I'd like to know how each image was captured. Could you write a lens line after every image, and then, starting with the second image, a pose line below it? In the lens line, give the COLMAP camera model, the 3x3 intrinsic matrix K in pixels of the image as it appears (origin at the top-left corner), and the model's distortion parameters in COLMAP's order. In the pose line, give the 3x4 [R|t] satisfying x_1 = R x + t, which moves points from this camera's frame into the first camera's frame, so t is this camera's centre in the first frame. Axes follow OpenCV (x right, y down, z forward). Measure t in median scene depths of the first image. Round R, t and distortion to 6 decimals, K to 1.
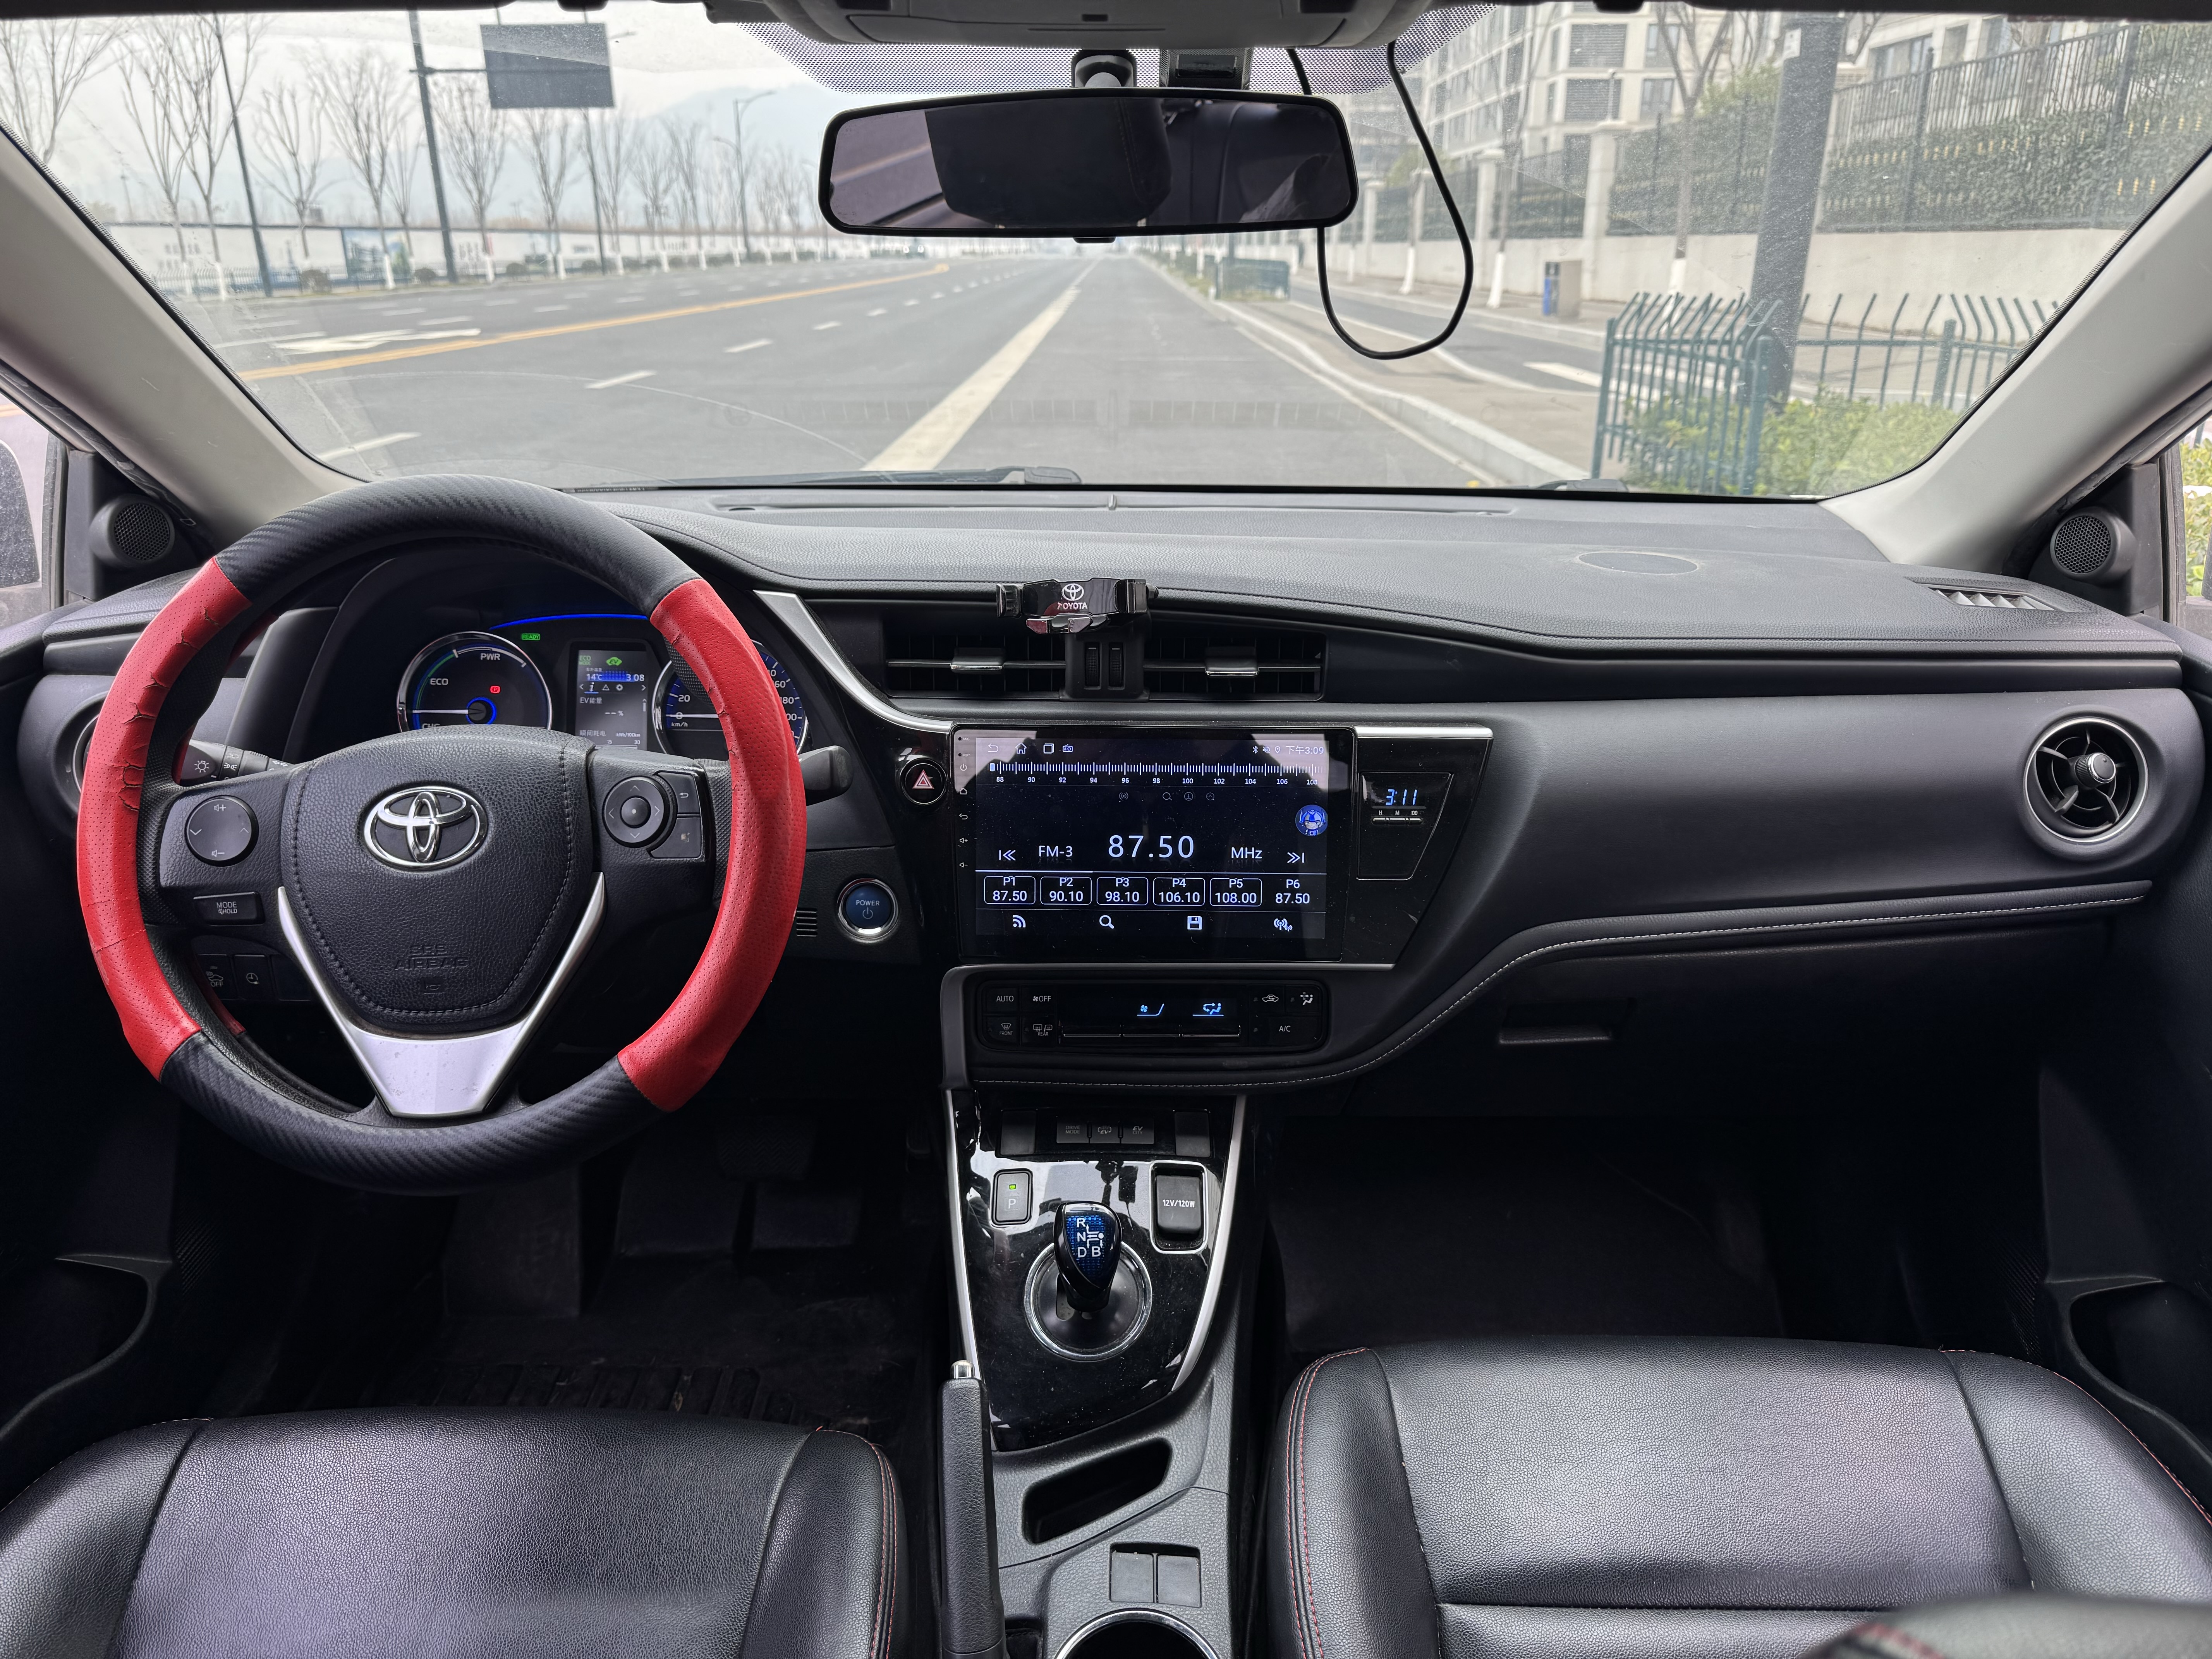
lens RADIAL K [[1571.1, 0, 1124.2], [0, 1571.1, 838.0], [0, 0, 1]] dist [0.019217, -0.025942]
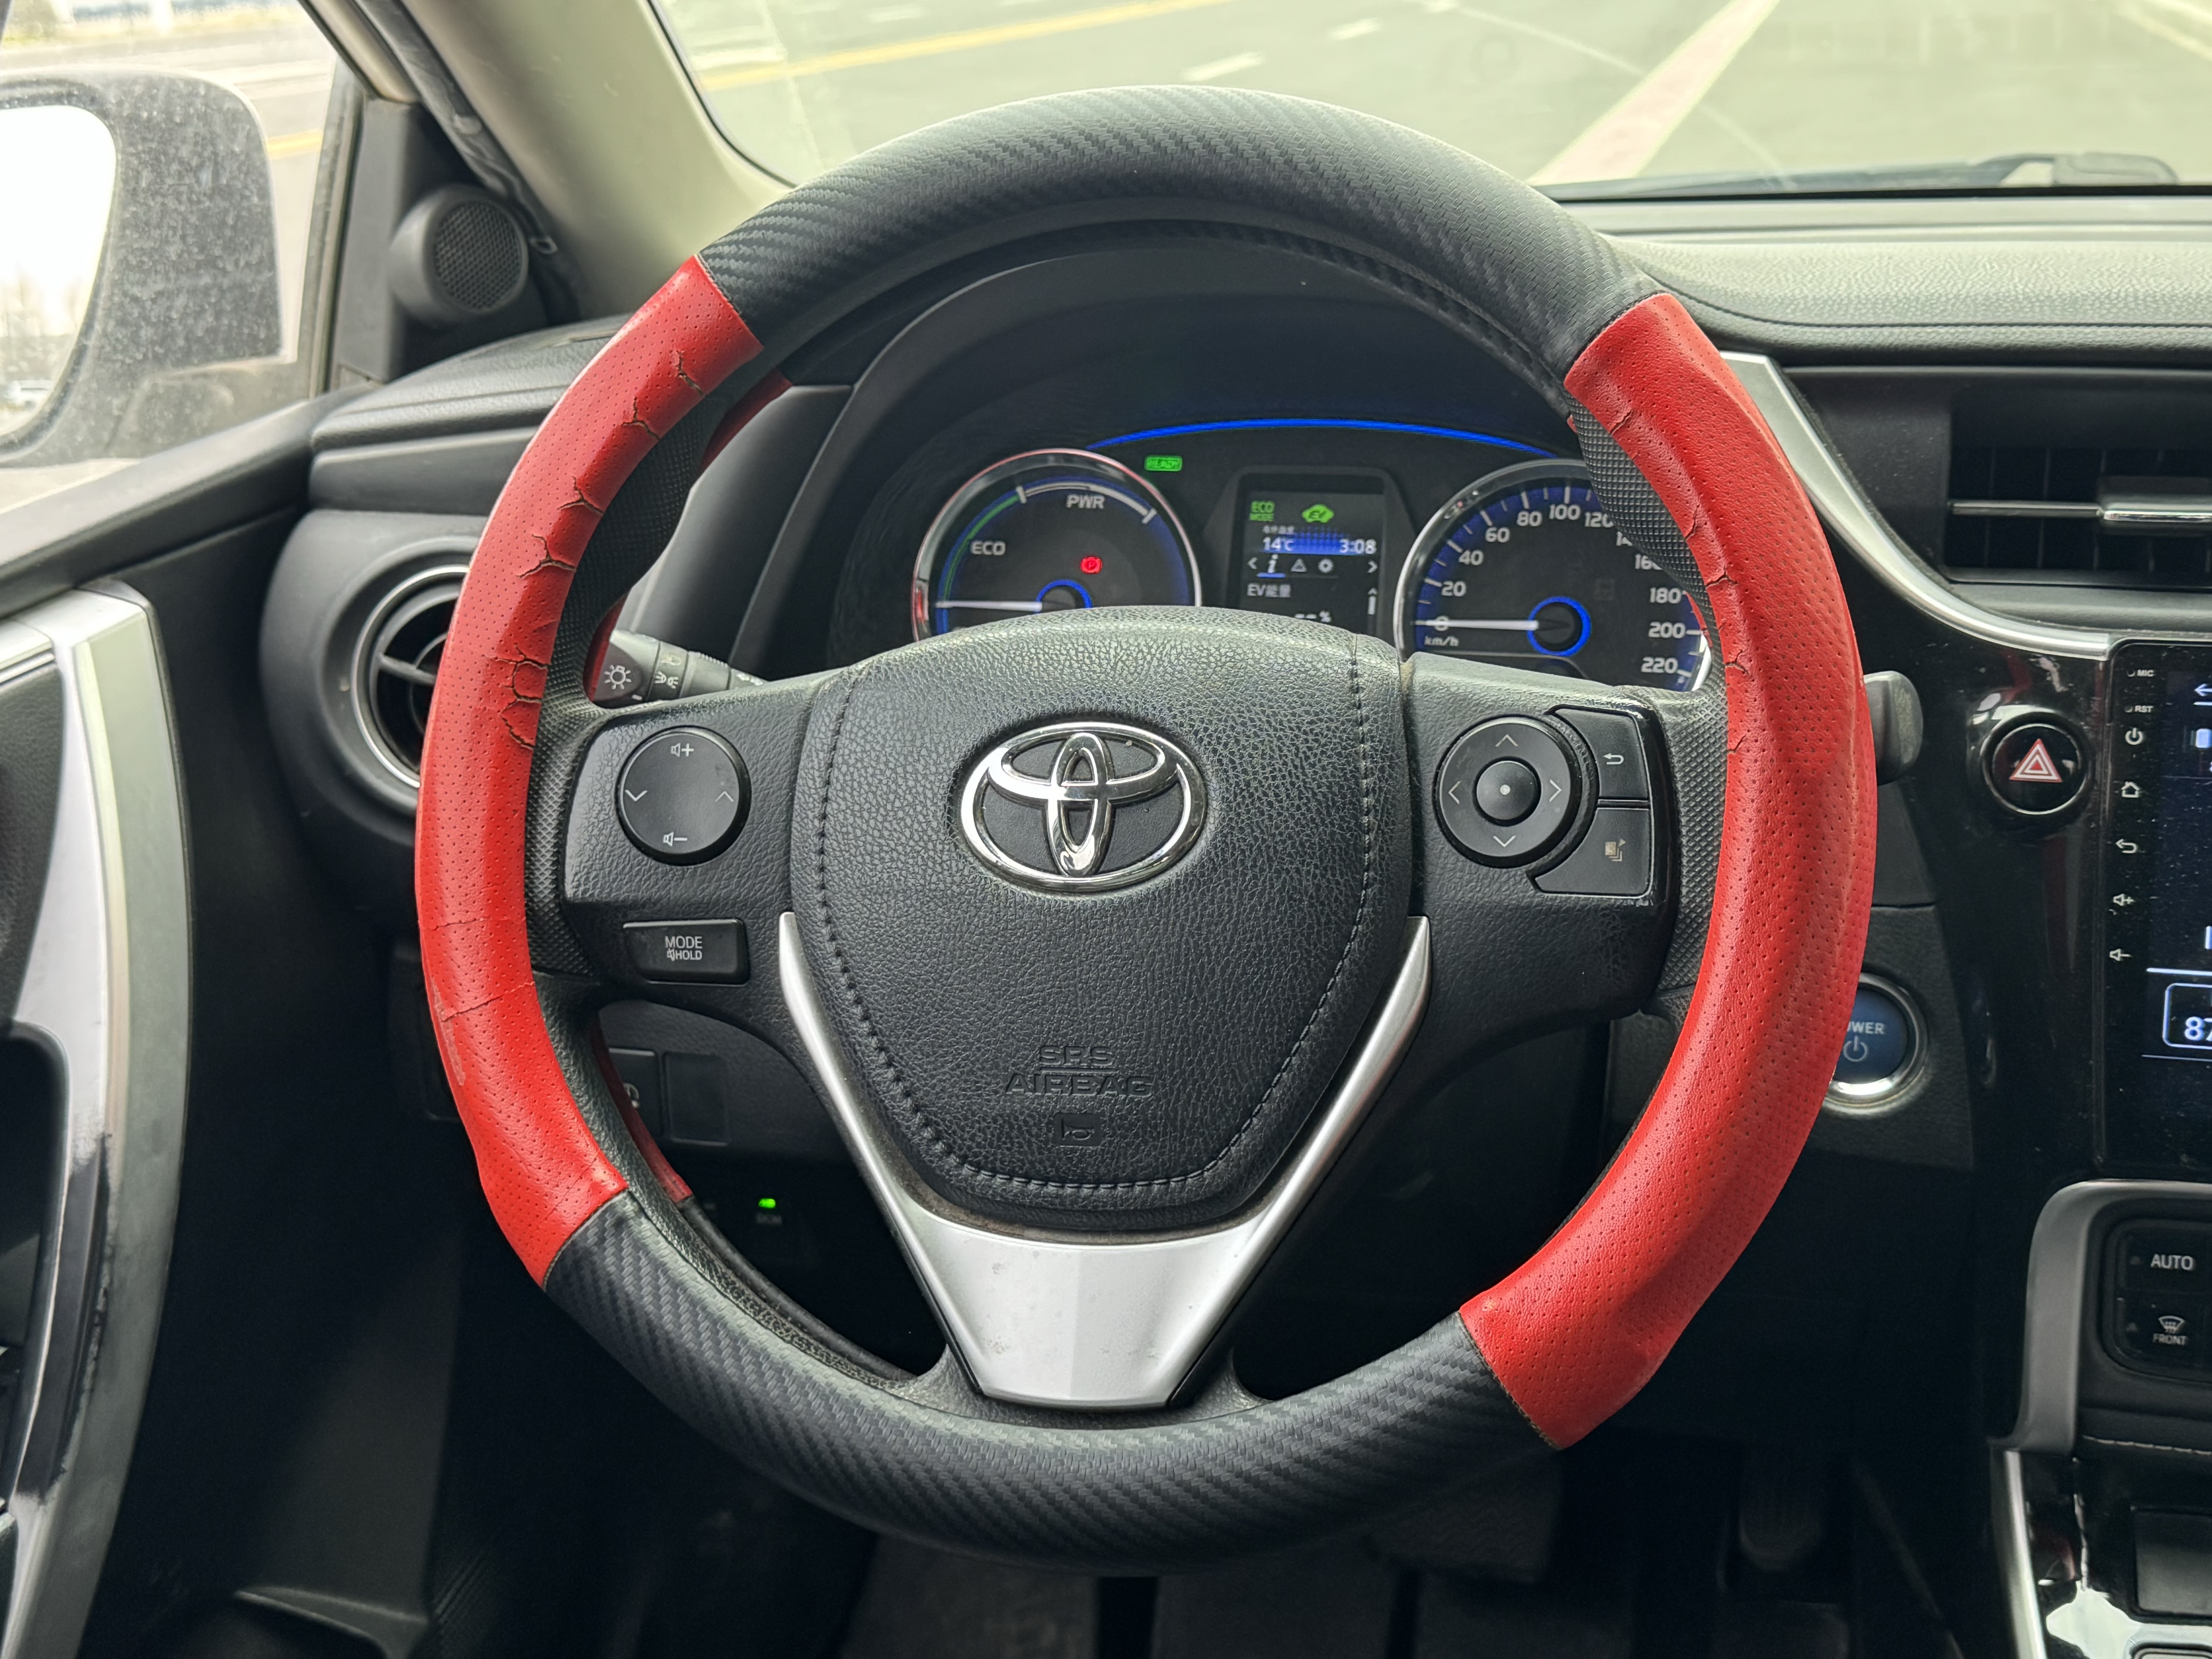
lens RADIAL K [[2797.0, 0, 1121.1], [0, 2797.0, 843.9], [0, 0, 1]] dist [0.167751, 0.000000]
pose [[0.966210, 0.046490, -0.253528, -0.173657], [-0.054535, 0.998204, -0.024793, 0.021448], [0.251920, 0.037782, 0.967010, 0.137807]]
